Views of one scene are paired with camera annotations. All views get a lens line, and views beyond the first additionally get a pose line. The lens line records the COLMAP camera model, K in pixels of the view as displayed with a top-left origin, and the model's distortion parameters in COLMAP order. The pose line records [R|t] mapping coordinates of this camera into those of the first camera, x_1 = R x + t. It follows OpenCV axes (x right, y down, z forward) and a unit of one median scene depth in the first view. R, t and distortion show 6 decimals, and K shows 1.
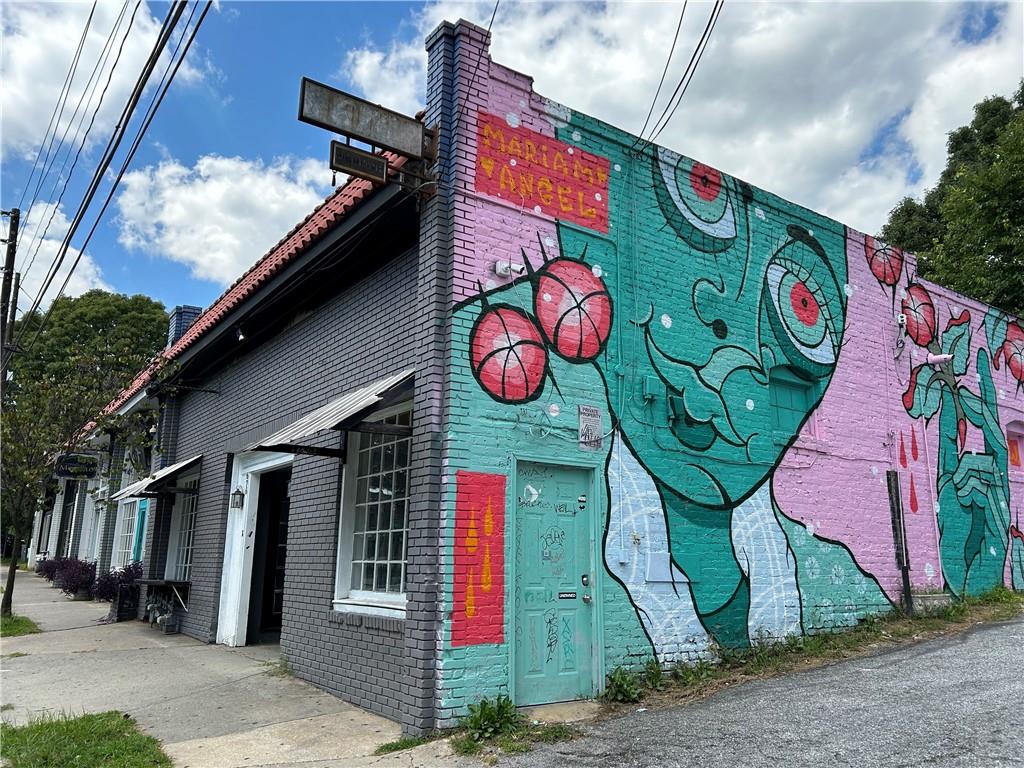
lens RADIAL K [[779.7, 0, 511.4], [0, 779.7, 387.8], [0, 0, 1]] dist [0.097738, -0.194332]
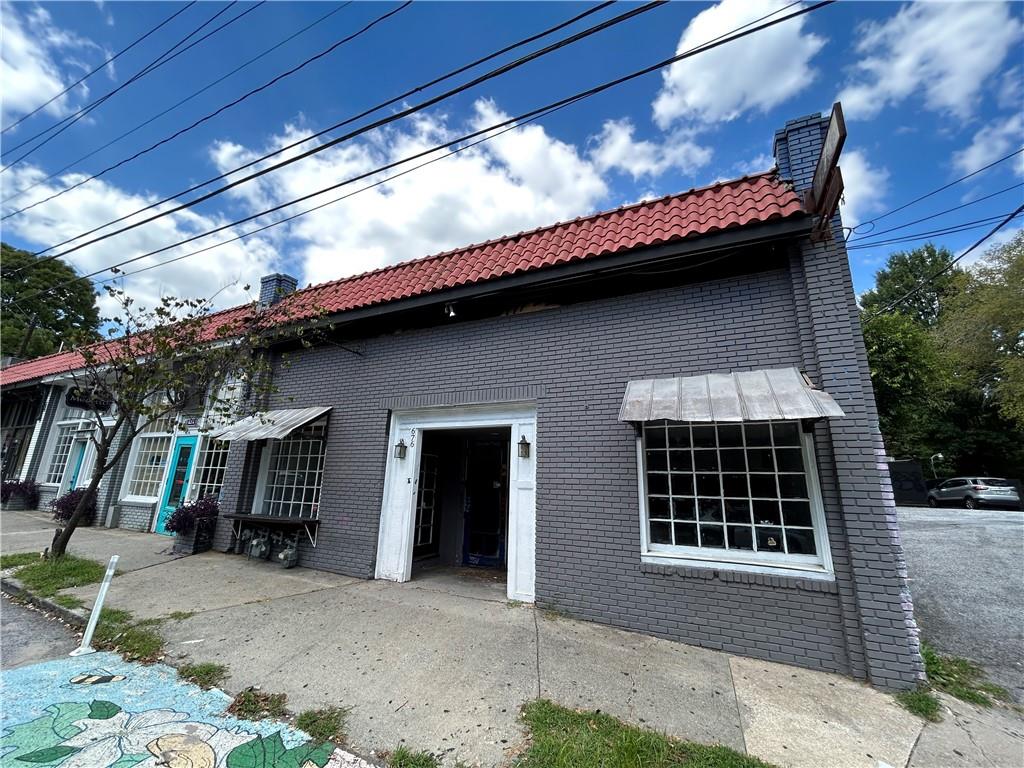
lens RADIAL K [[415.9, 0, 512.0], [0, 415.9, 384.0], [0, 0, 1]] dist [-0.013015, -0.000014]
pose [[0.868548, 0.135182, 0.476813, -0.512206], [-0.130144, 0.990529, -0.043759, 0.050513], [-0.478212, -0.024048, 0.877915, 0.391825]]
